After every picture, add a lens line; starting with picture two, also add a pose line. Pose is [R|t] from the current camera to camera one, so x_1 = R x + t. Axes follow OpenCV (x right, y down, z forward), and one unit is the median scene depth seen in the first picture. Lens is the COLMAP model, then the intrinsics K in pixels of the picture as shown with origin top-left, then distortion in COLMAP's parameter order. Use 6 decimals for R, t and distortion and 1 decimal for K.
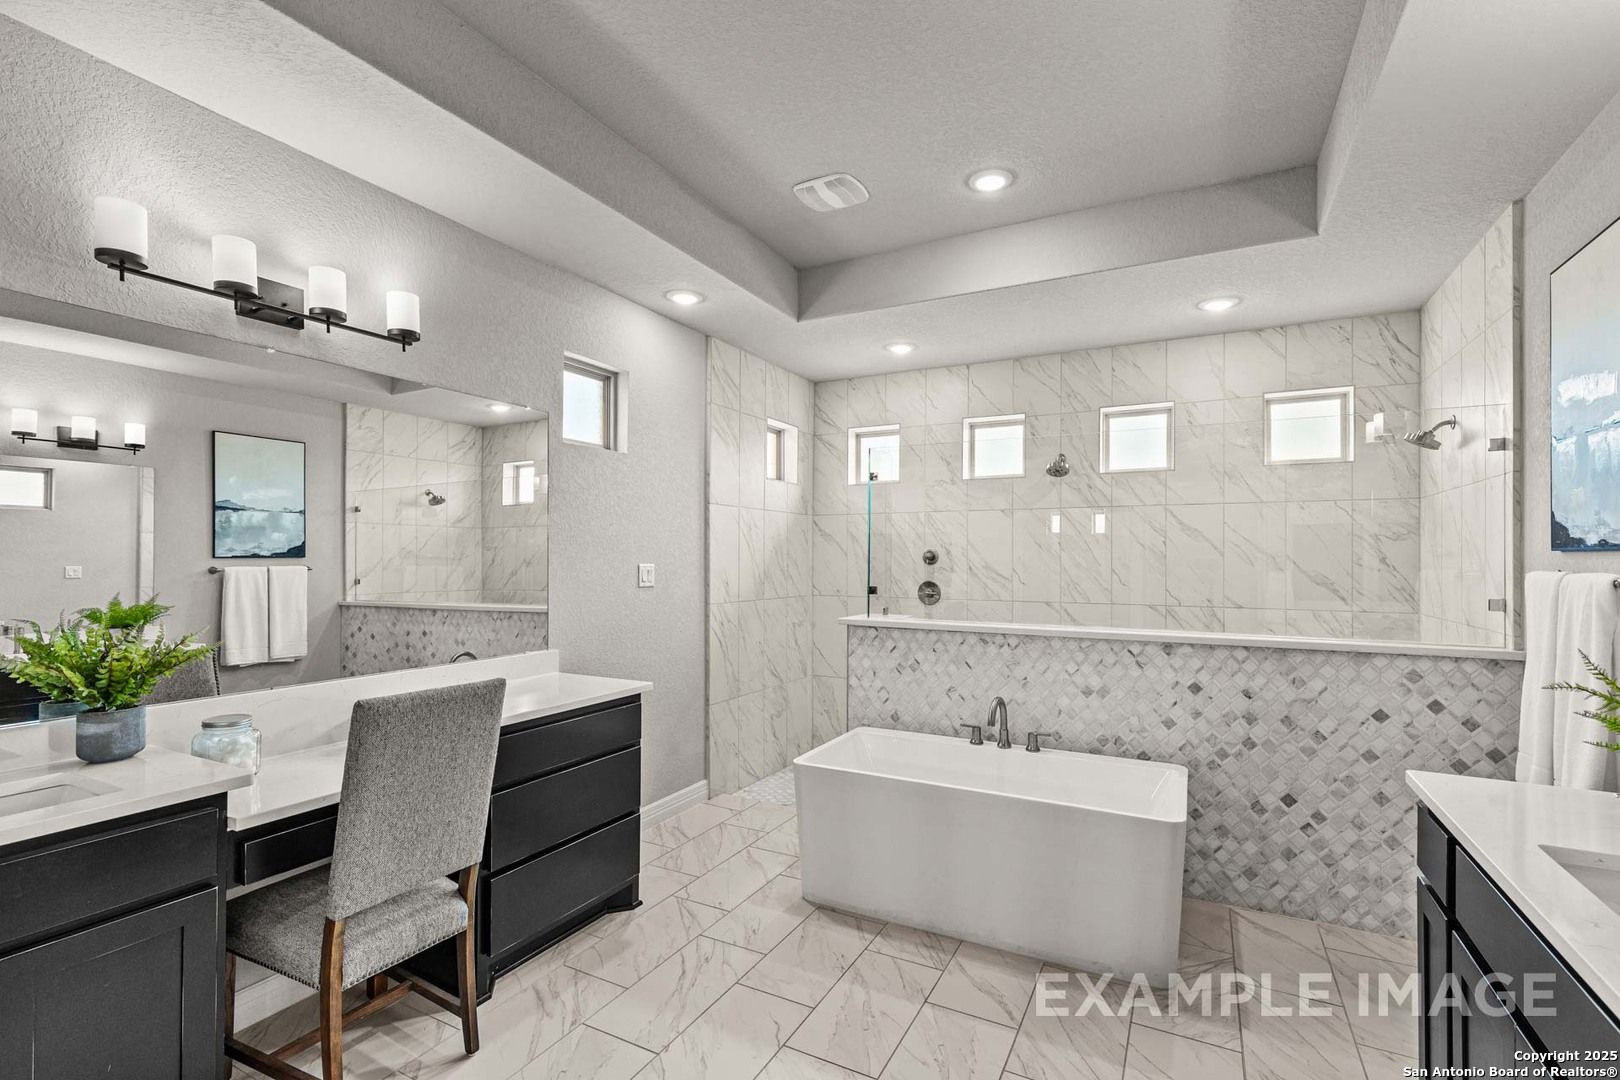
lens RADIAL K [[732.3, 0, 809.3], [0, 732.3, 554.1], [0, 0, 1]] dist [0.000675, 0.000392]
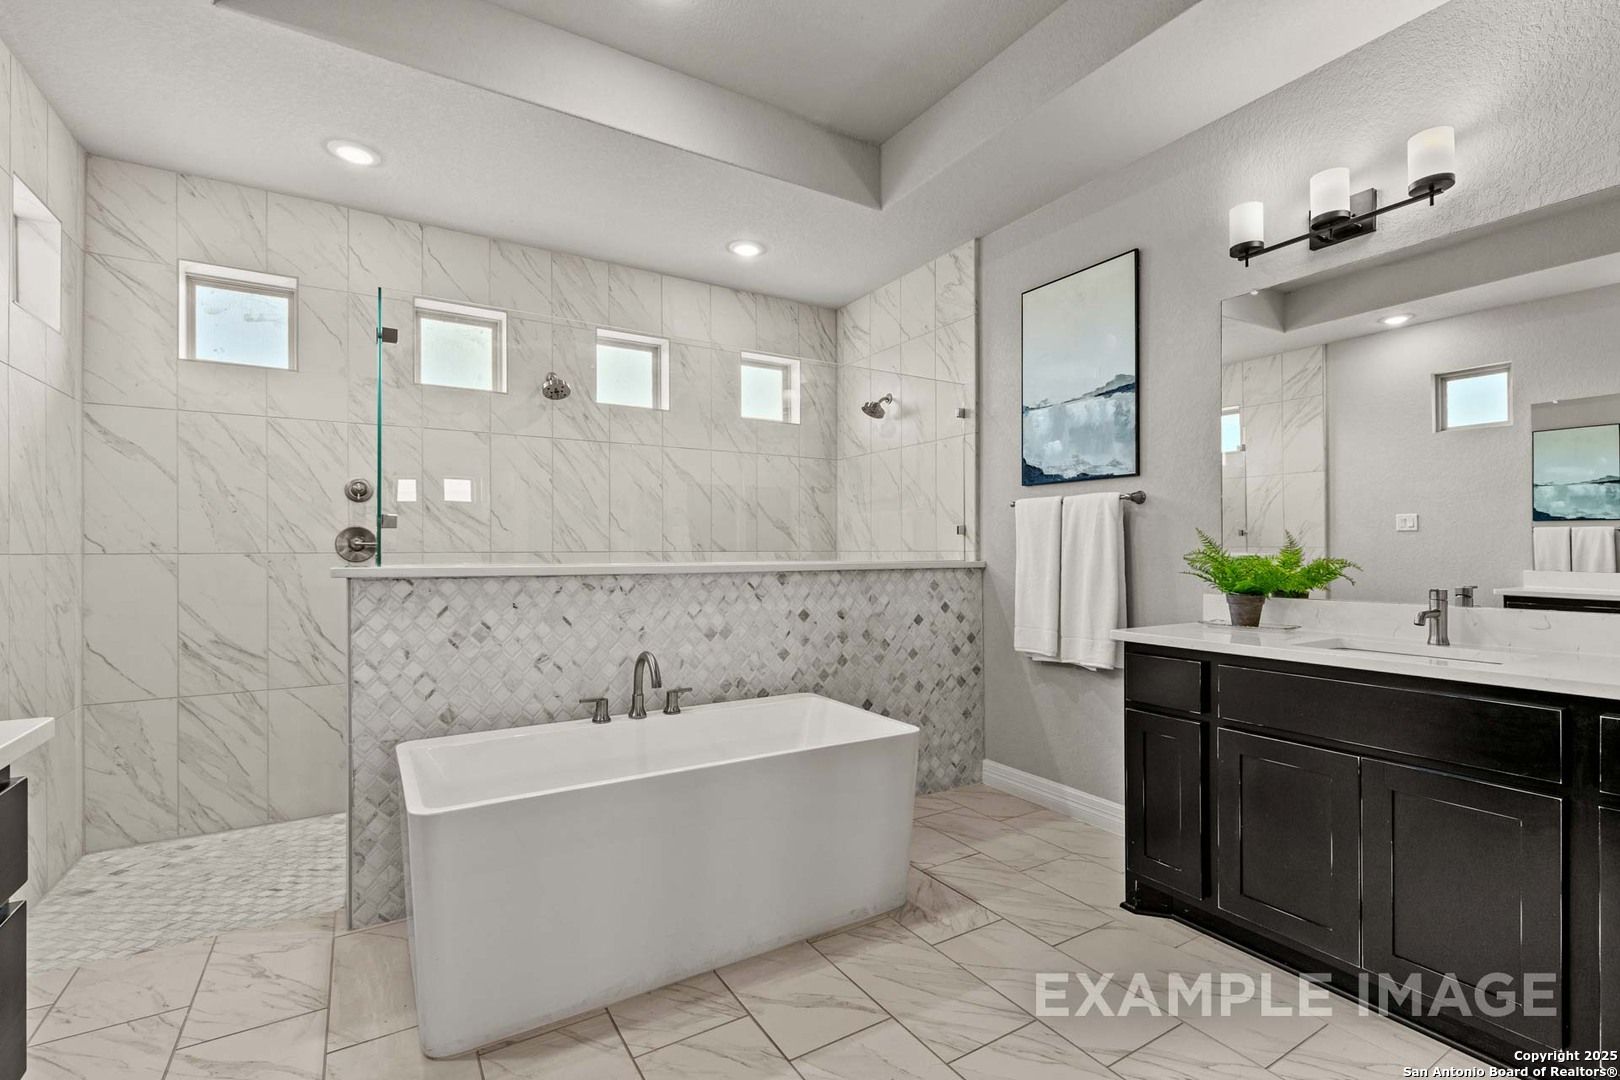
lens RADIAL K [[732.3, 0, 809.3], [0, 732.3, 554.1], [0, 0, 1]] dist [0.000675, 0.000392]
pose [[0.495628, -0.006625, 0.868510, -0.325231], [-0.000982, 0.999966, 0.008188, 0.085786], [-0.868534, -0.004911, 0.495605, 0.467863]]
